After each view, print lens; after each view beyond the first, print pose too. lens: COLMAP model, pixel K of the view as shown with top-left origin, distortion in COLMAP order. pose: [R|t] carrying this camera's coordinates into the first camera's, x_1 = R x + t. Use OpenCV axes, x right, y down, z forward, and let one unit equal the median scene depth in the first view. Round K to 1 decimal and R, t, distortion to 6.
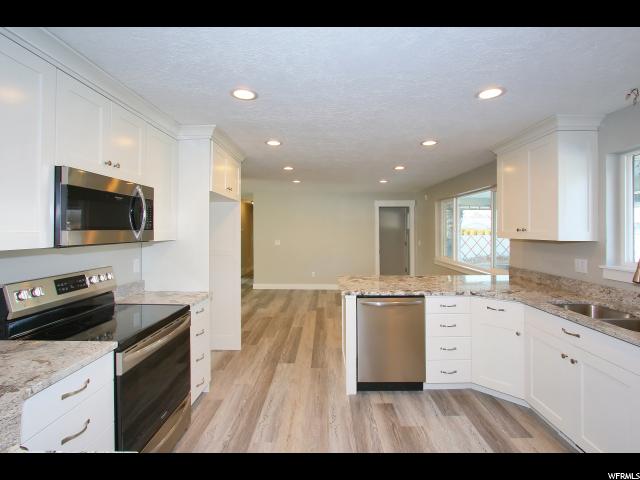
lens RADIAL K [[296.1, 0, 320.2], [0, 296.1, 229.9], [0, 0, 1]] dist [0.058978, -0.000087]
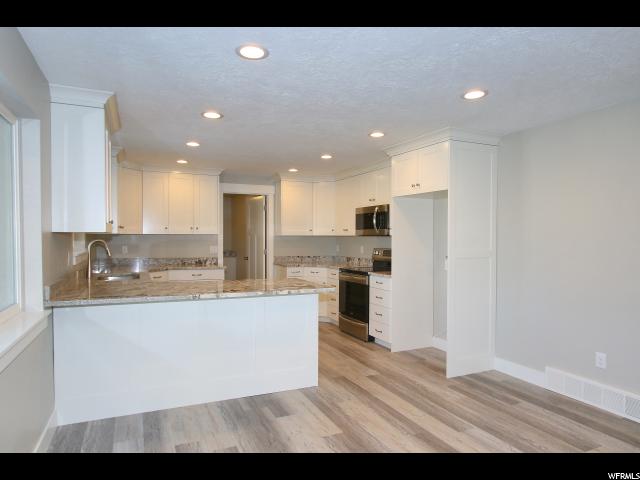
lens RADIAL K [[409.5, 0, 320.0], [0, 409.5, 240.0], [0, 0, 1]] dist [-0.000858, -0.000194]
pose [[-0.894158, -0.002316, -0.447746, 0.615940], [-0.006846, 0.999940, 0.008500, 0.036765], [0.447700, 0.010666, -0.894120, 2.160063]]
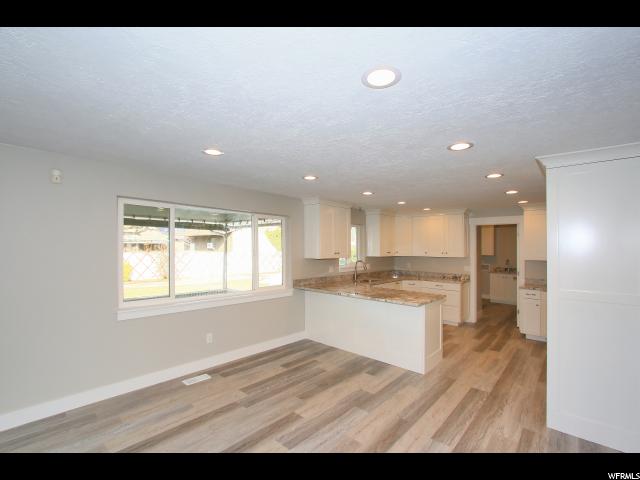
lens RADIAL K [[307.8, 0, 311.5], [0, 307.8, 234.8], [0, 0, 1]] dist [-0.000397, -0.000135]
pose [[-0.751846, 0.014441, 0.659181, -0.404662], [-0.009329, 0.999427, -0.032535, -0.044974], [-0.659273, -0.030611, -0.751281, 2.337198]]
